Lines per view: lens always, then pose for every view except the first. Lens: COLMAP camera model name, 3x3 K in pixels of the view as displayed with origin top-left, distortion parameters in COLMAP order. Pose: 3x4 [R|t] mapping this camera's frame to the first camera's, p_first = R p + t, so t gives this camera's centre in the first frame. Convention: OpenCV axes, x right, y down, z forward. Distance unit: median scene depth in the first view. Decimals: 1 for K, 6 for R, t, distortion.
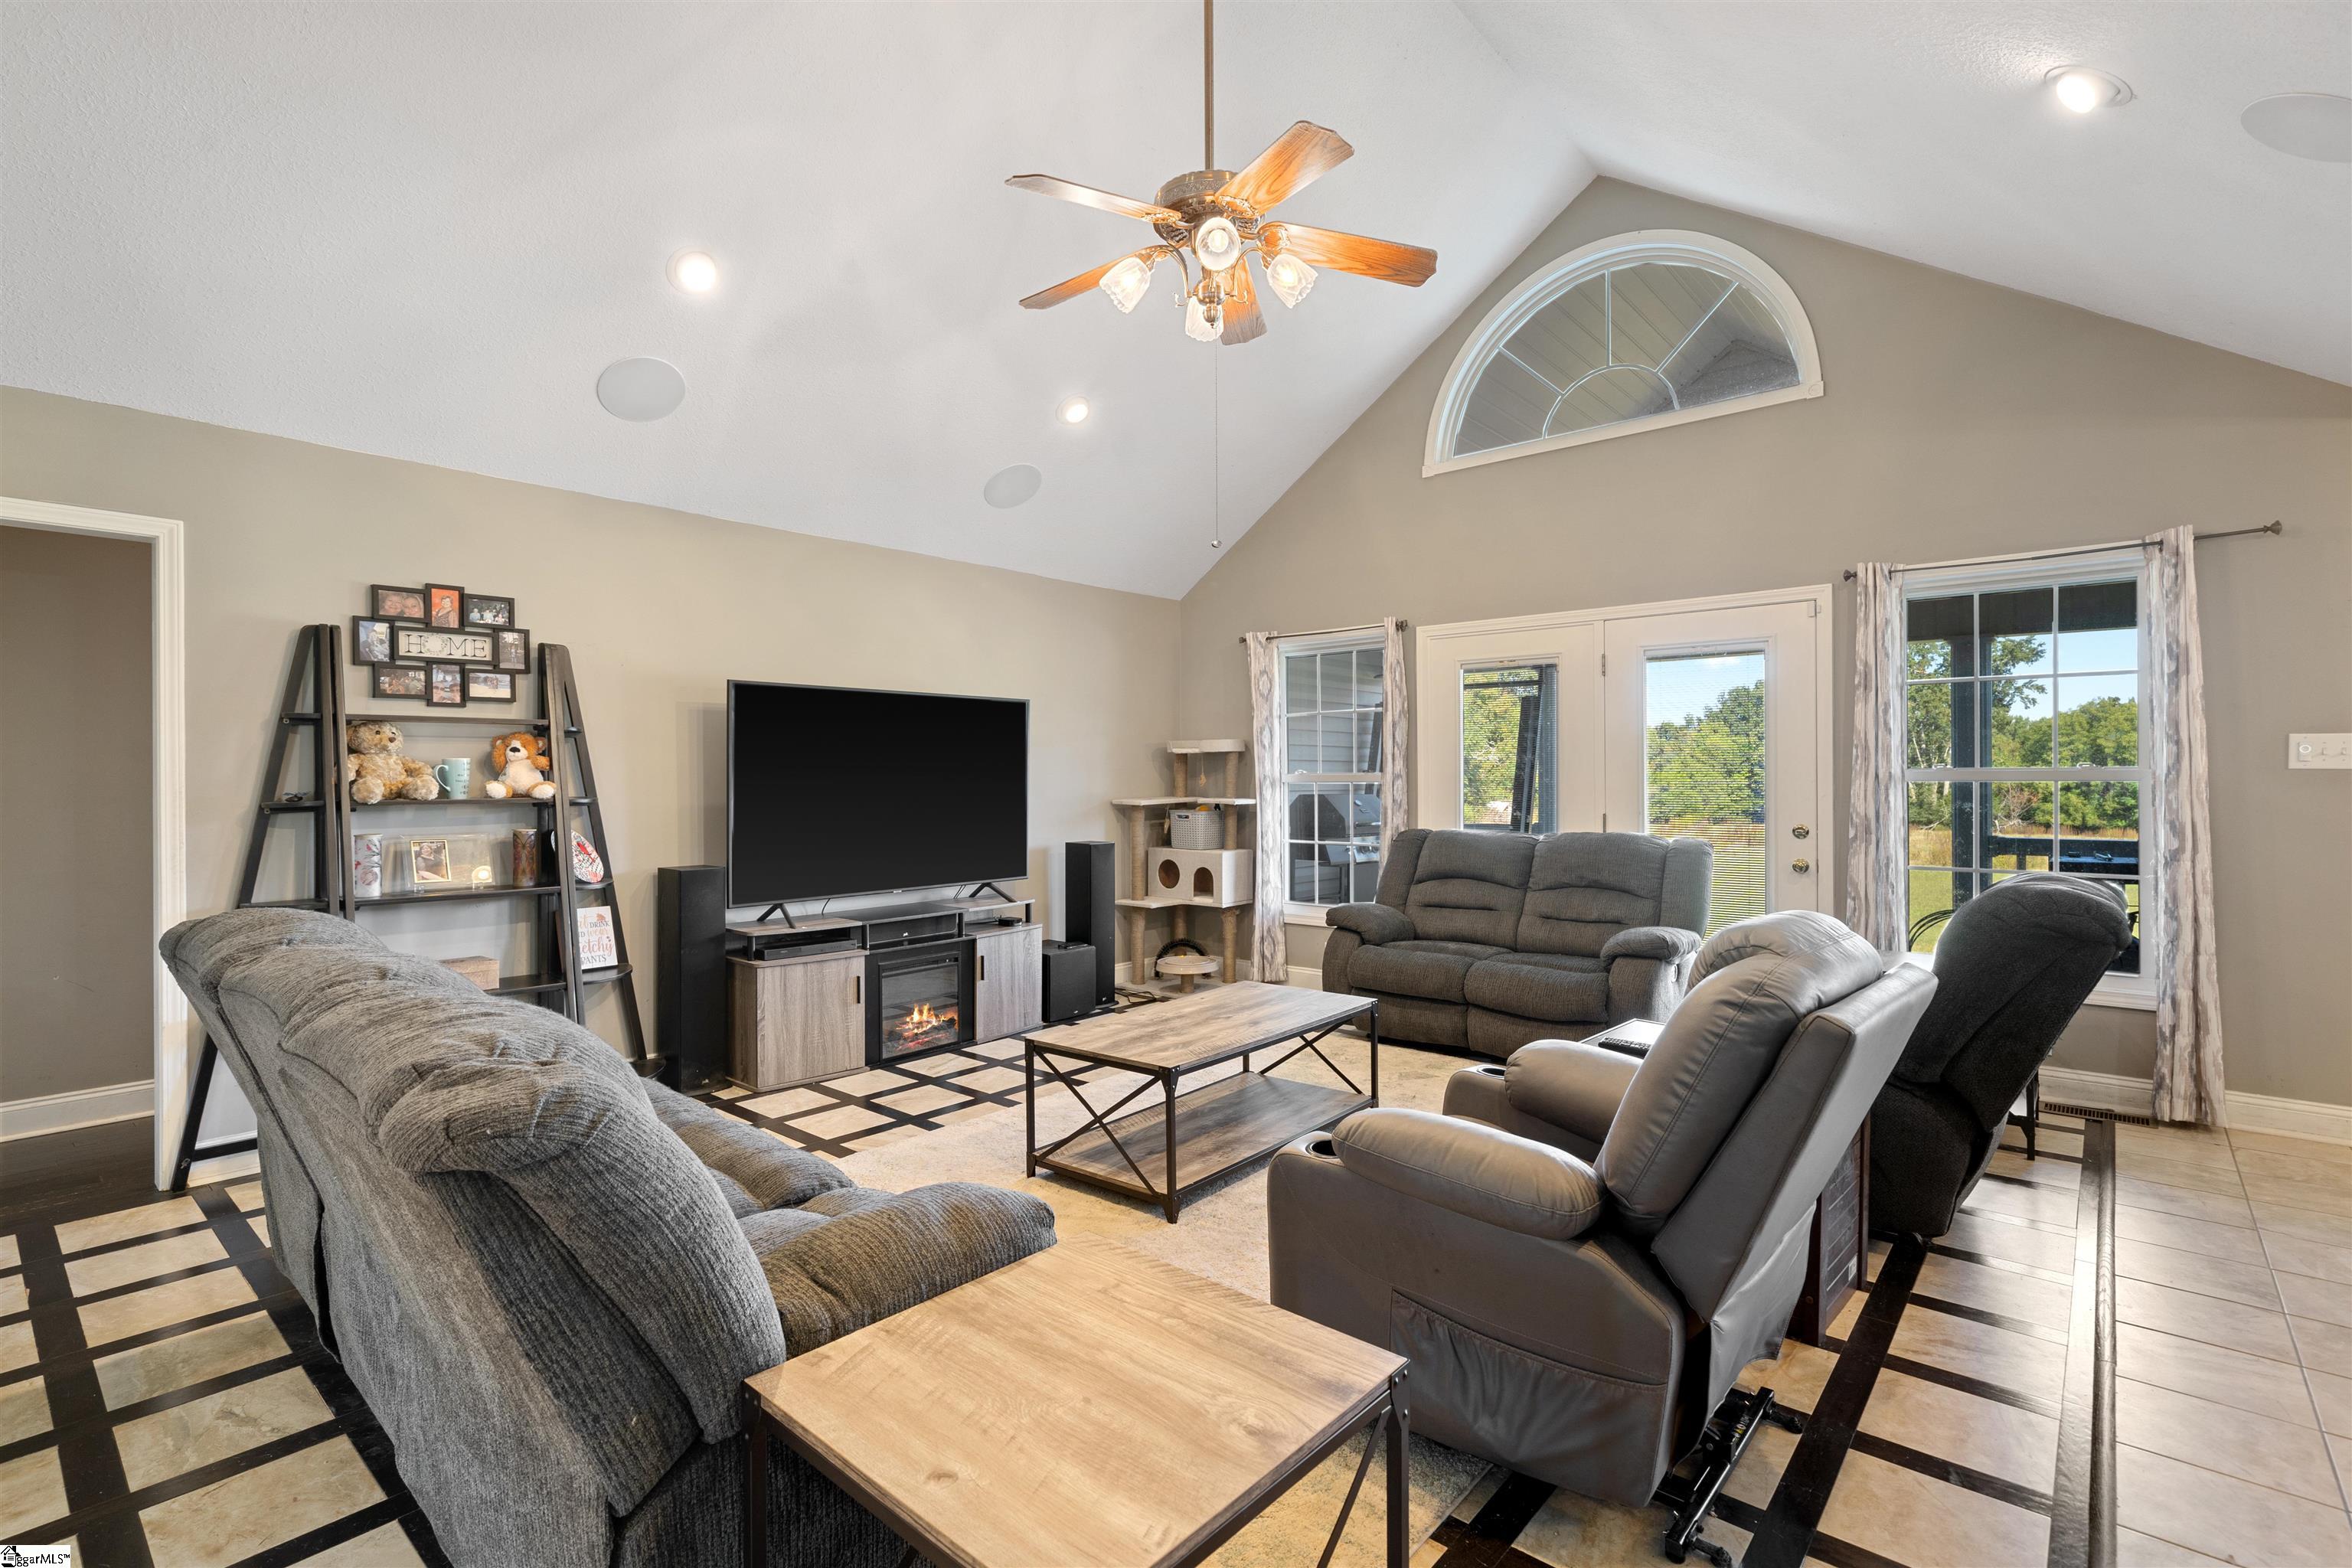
lens RADIAL K [[1083.8, 0, 1159.5], [0, 1083.8, 782.9], [0, 0, 1]] dist [0.001658, 0.000028]
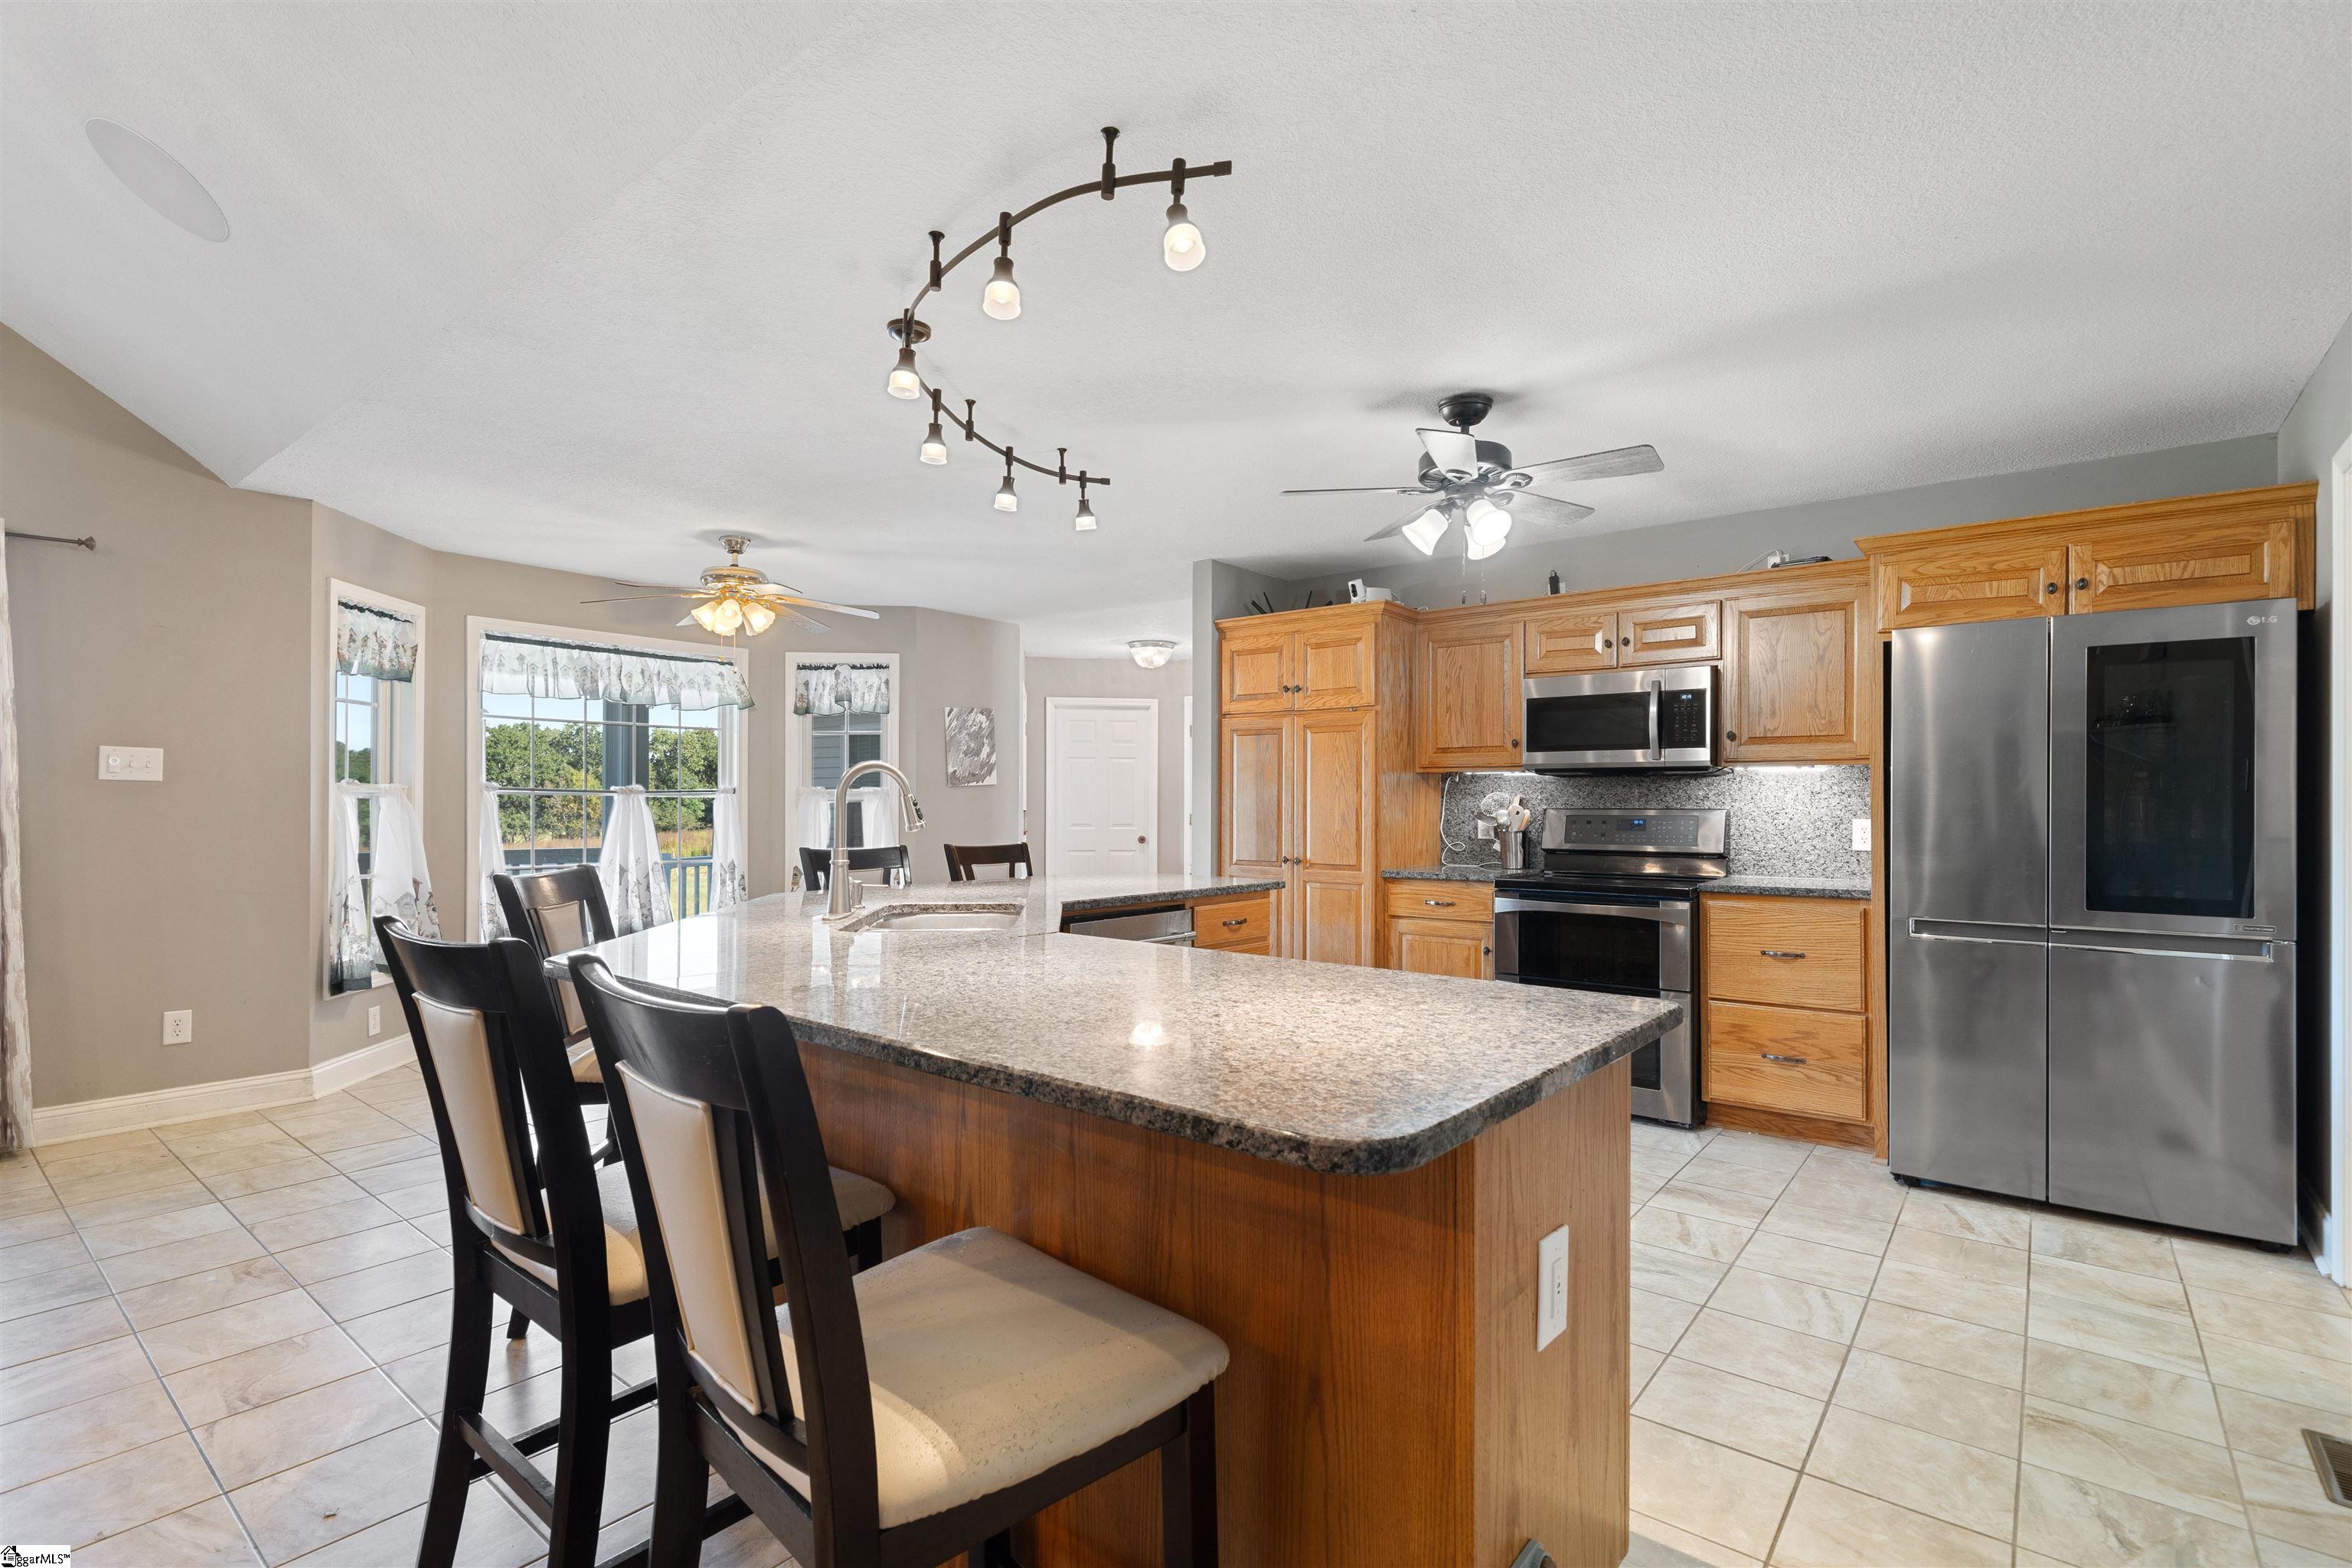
lens RADIAL K [[1084.7, 0, 1175.3], [0, 1084.7, 803.8], [0, 0, 1]] dist [0.000676, 0.000040]
pose [[-0.039179, 0.007231, 0.999206, -0.030712], [0.000253, 0.999974, -0.007227, 0.016958], [-0.999232, -0.000031, -0.039179, 0.015684]]
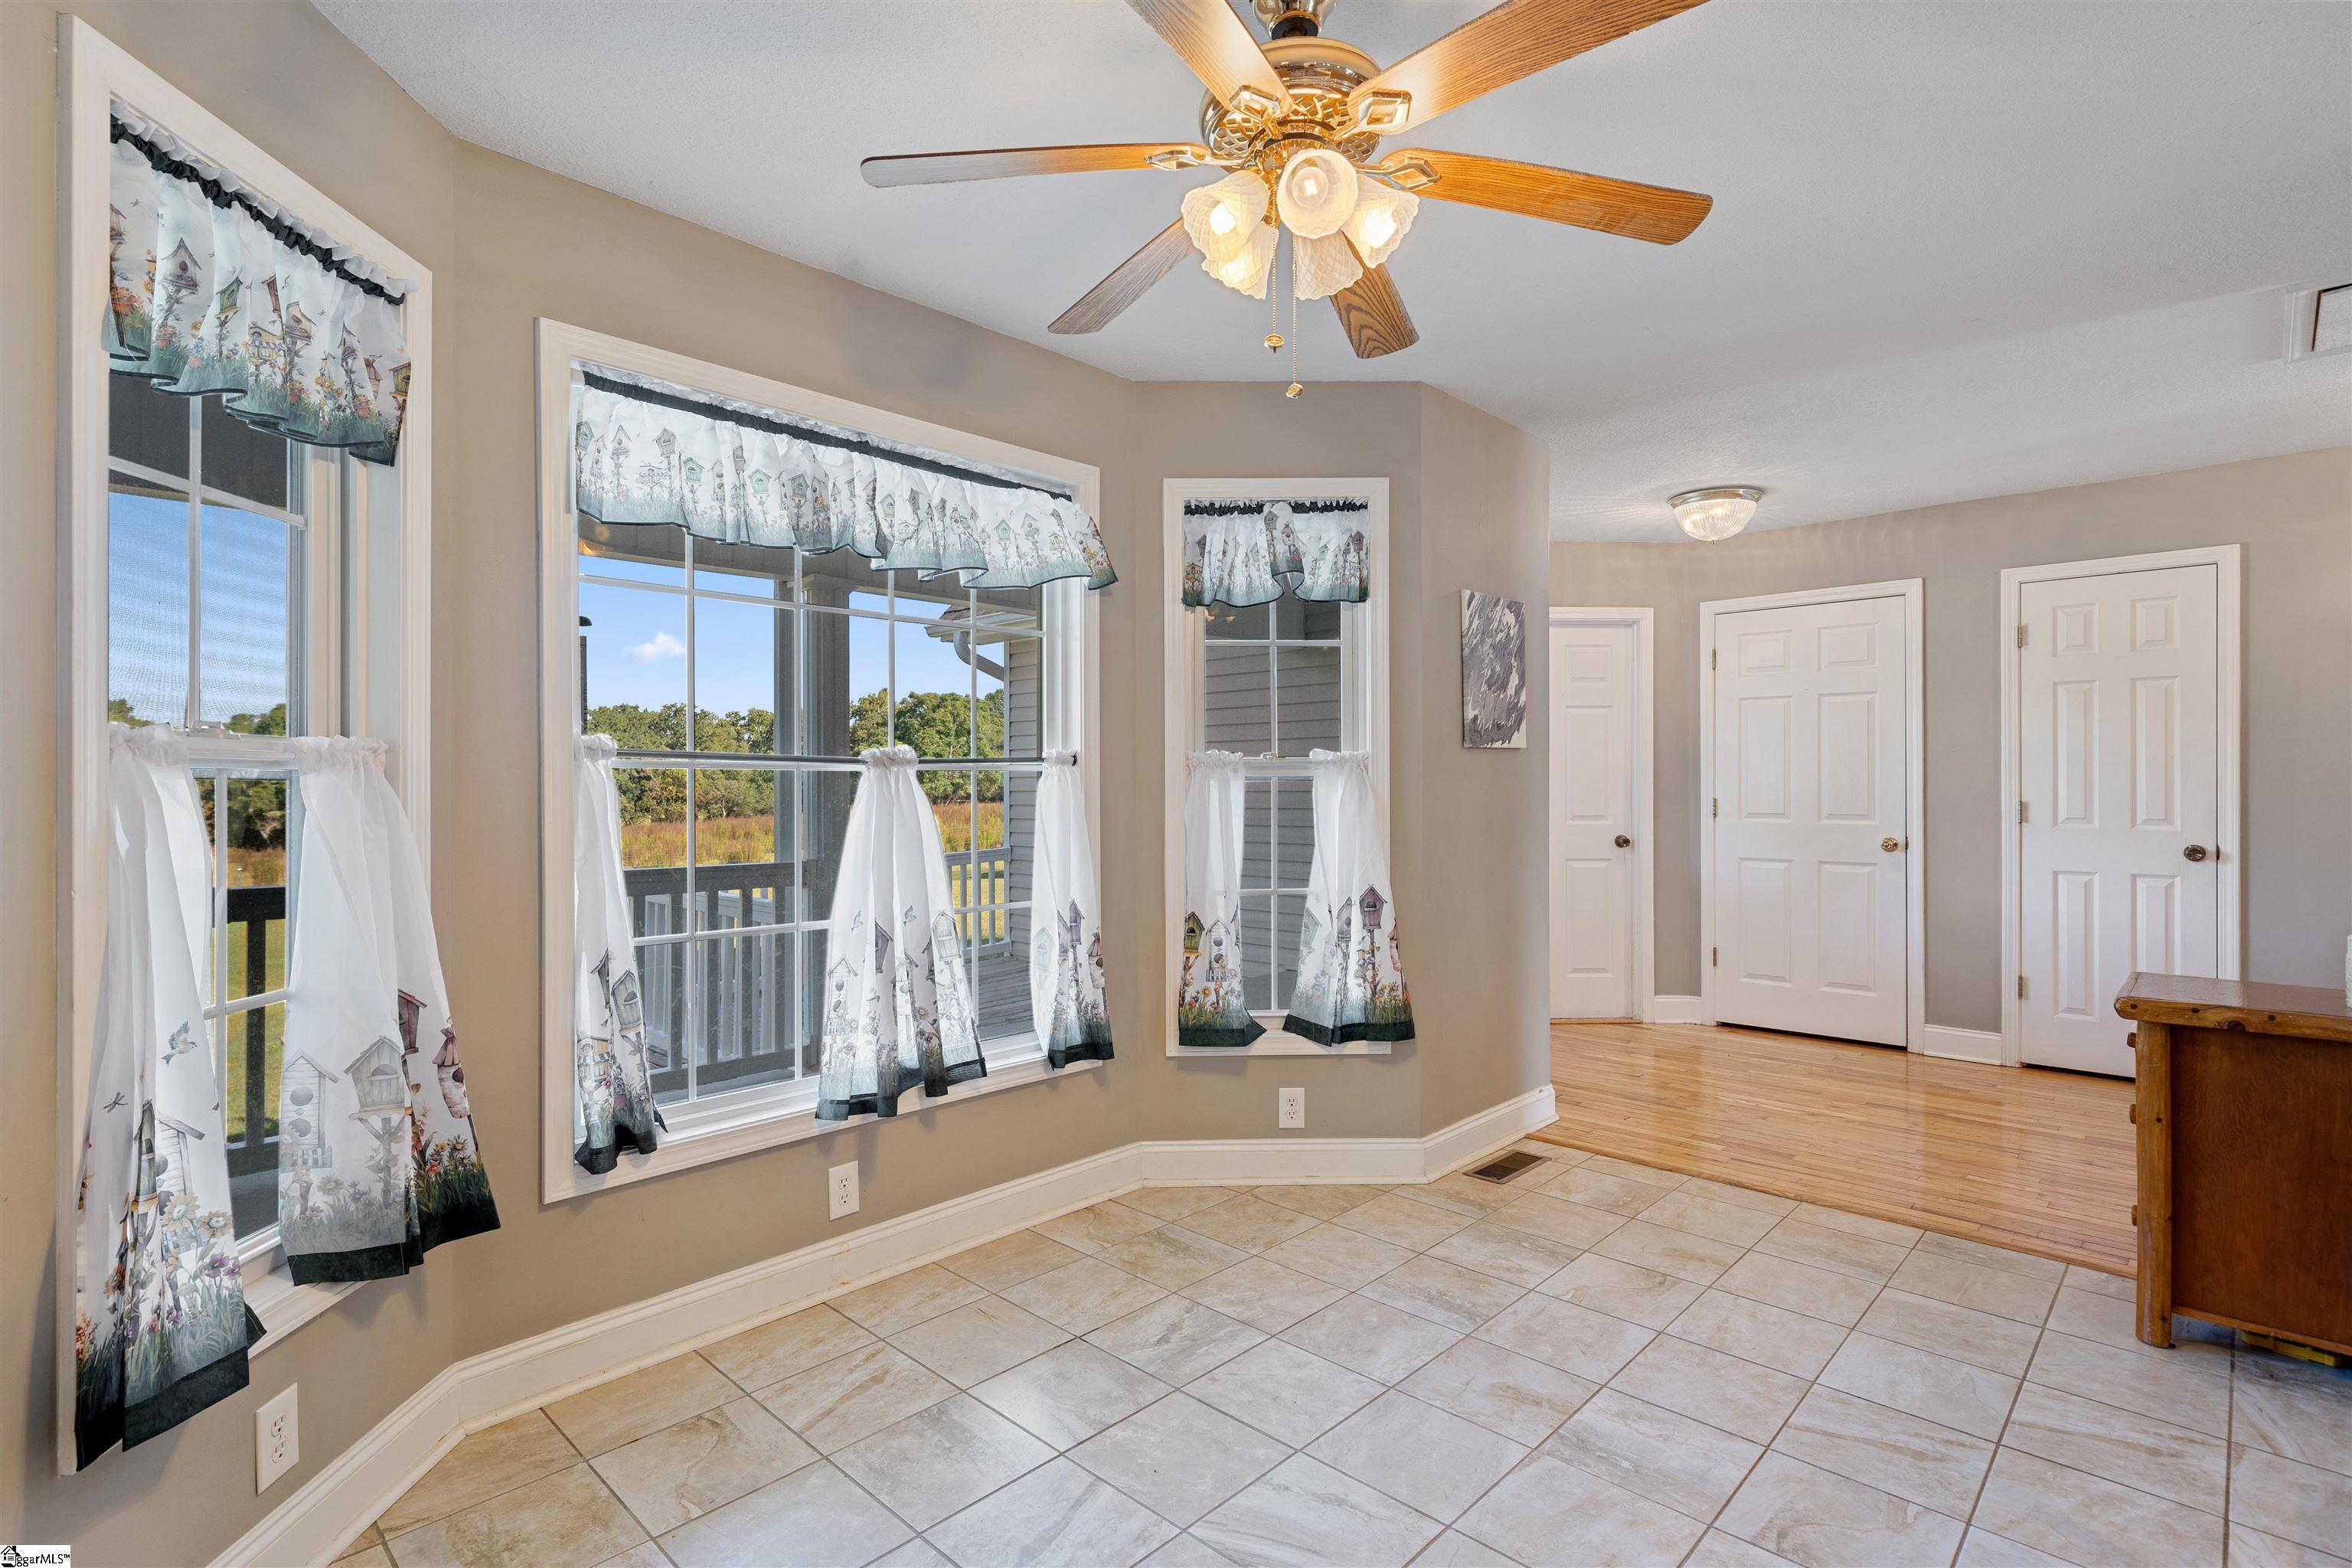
lens RADIAL K [[1126.0, 0, 1176.0], [0, 1126.0, 784.0], [0, 0, 1]] dist [0.000853, 0.000350]
pose [[0.045205, 0.006245, 0.998958, 0.787666], [0.005620, 0.999963, -0.006506, 0.009073], [-0.998962, 0.005908, 0.045168, 0.492043]]
